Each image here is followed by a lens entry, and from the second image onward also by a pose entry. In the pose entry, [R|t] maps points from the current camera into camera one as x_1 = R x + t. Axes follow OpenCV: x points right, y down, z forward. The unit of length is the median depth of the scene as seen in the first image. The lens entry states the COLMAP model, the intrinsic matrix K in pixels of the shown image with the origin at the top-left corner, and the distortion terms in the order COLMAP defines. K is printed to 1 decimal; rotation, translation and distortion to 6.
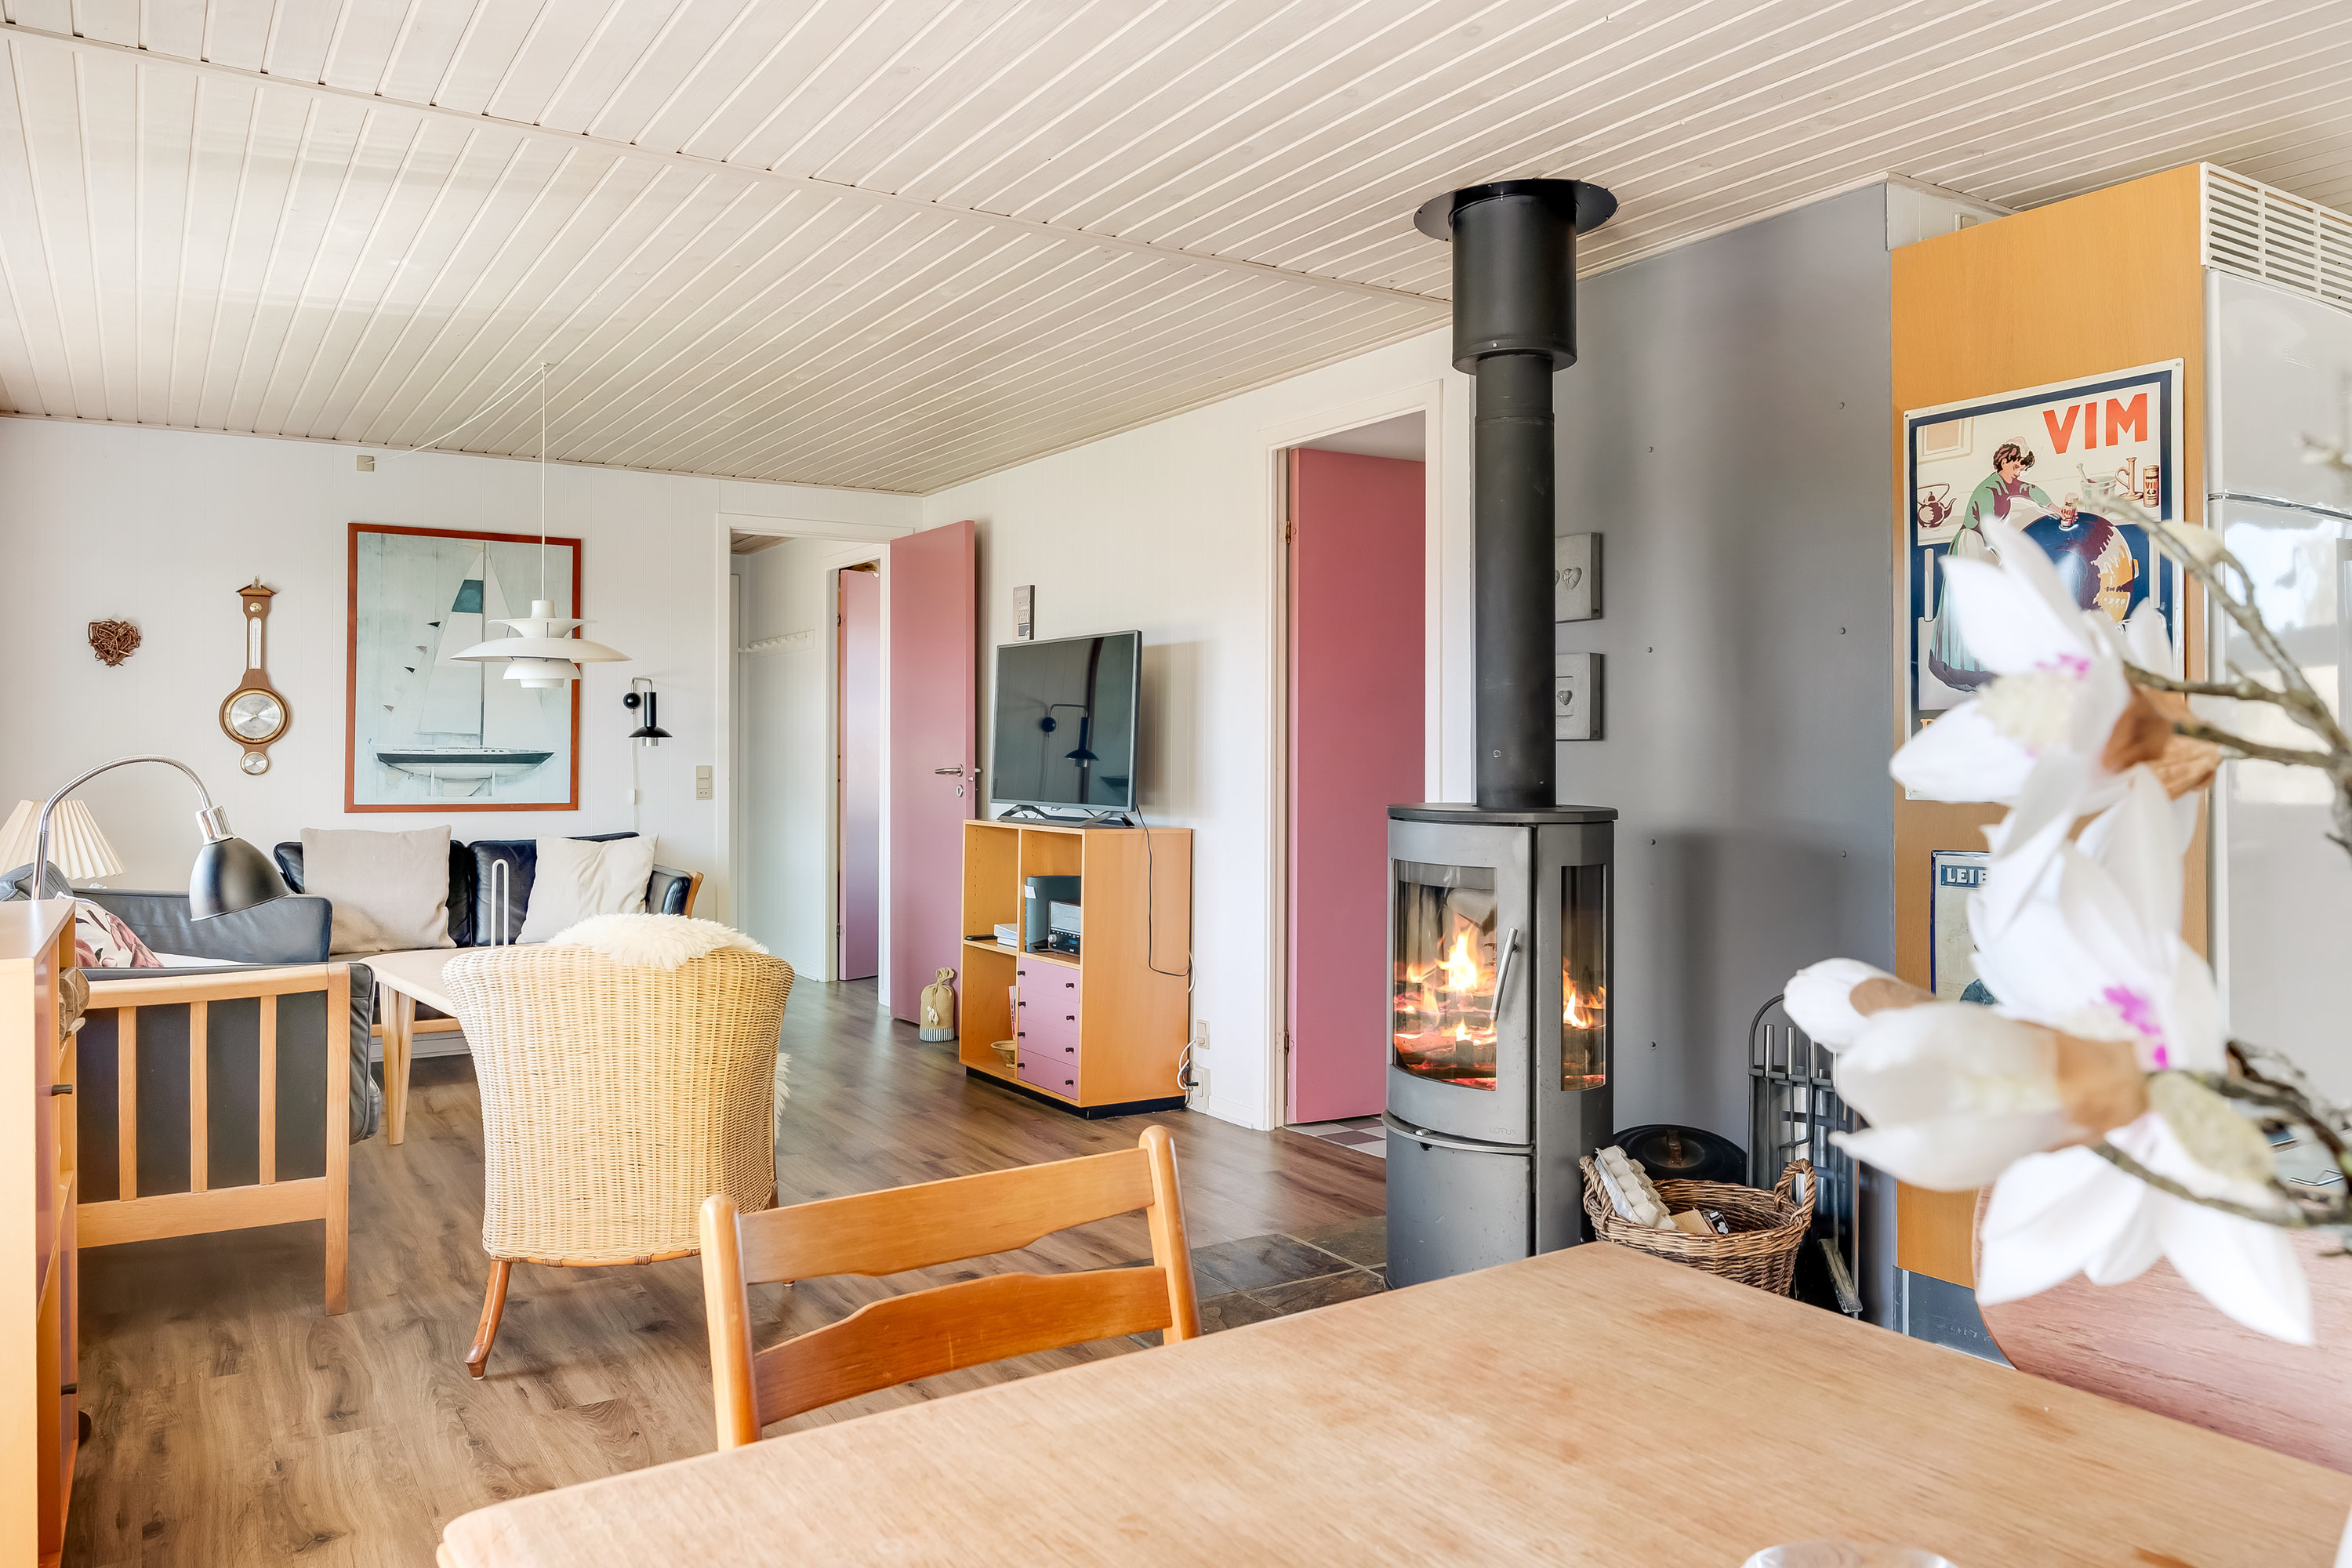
lens RADIAL K [[1660.8, 0, 1175.3], [0, 1660.8, 768.1], [0, 0, 1]] dist [-0.001316, -0.003574]
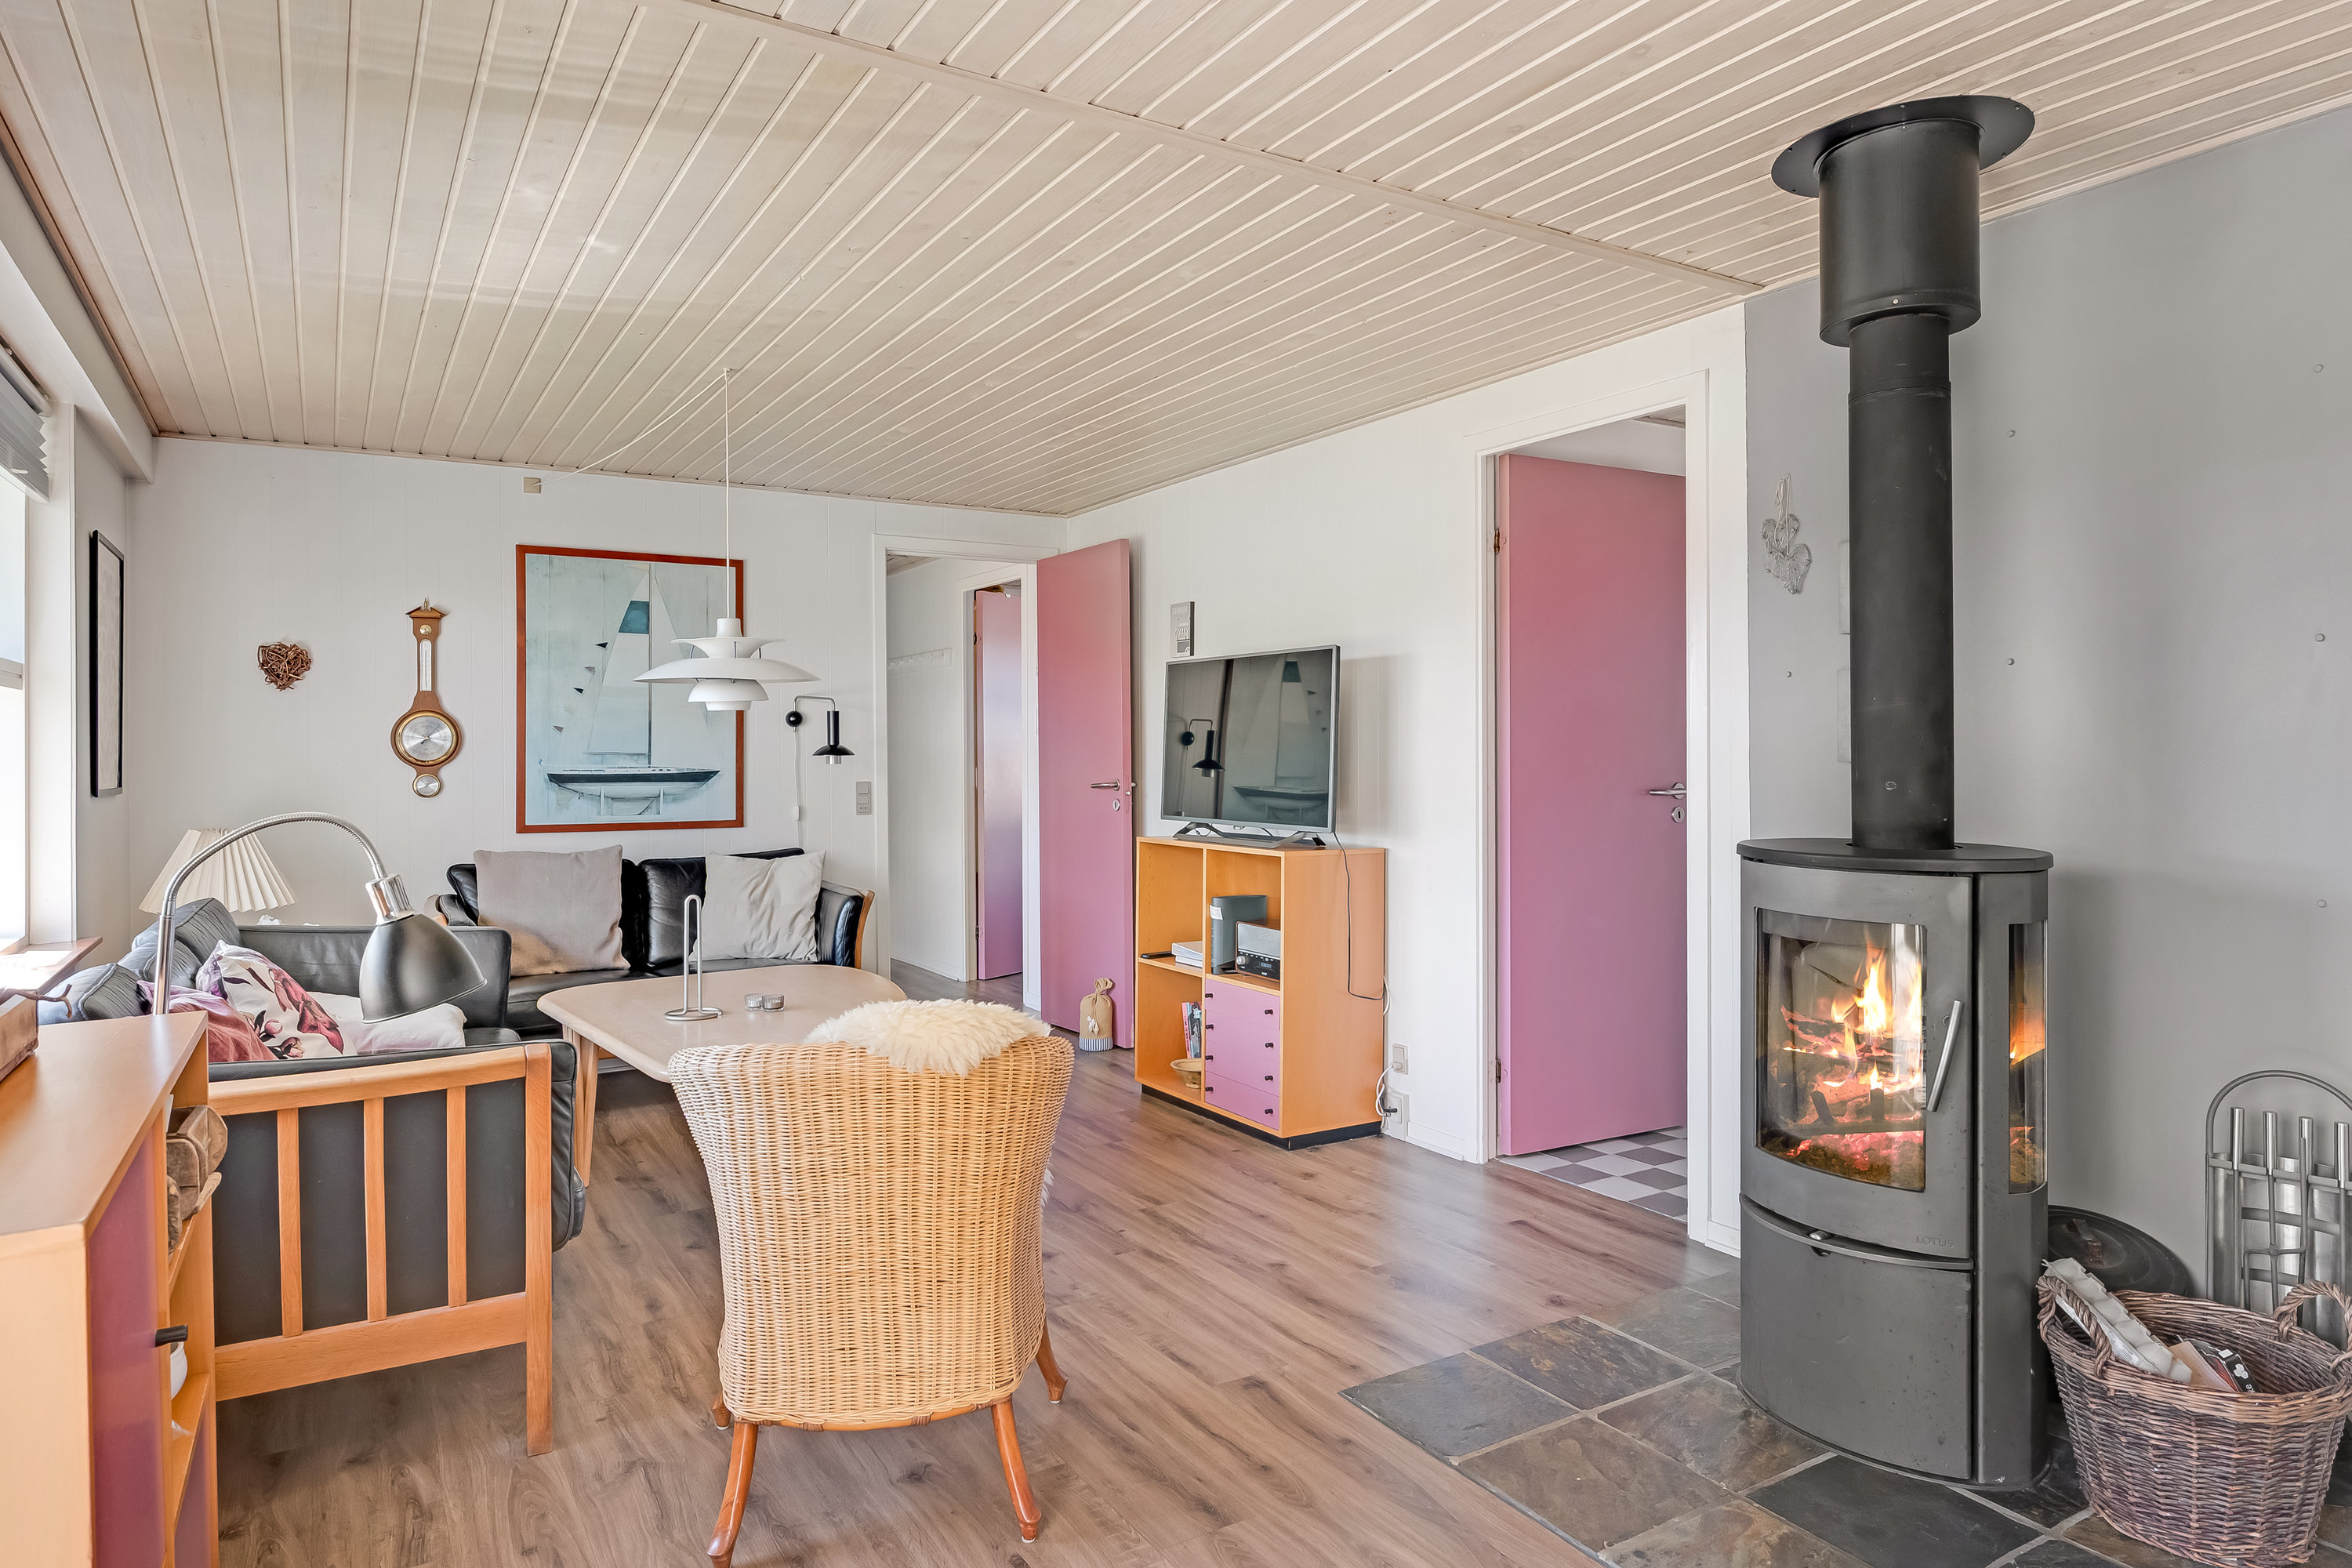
lens RADIAL K [[1391.6, 0, 1178.4], [0, 1391.6, 780.4], [0, 0, 1]] dist [0.000436, -0.001719]
pose [[0.999947, -0.007415, -0.007127, -0.145892], [0.007506, 0.999889, 0.012840, -0.020364], [0.007031, -0.012892, 0.999892, 0.250655]]
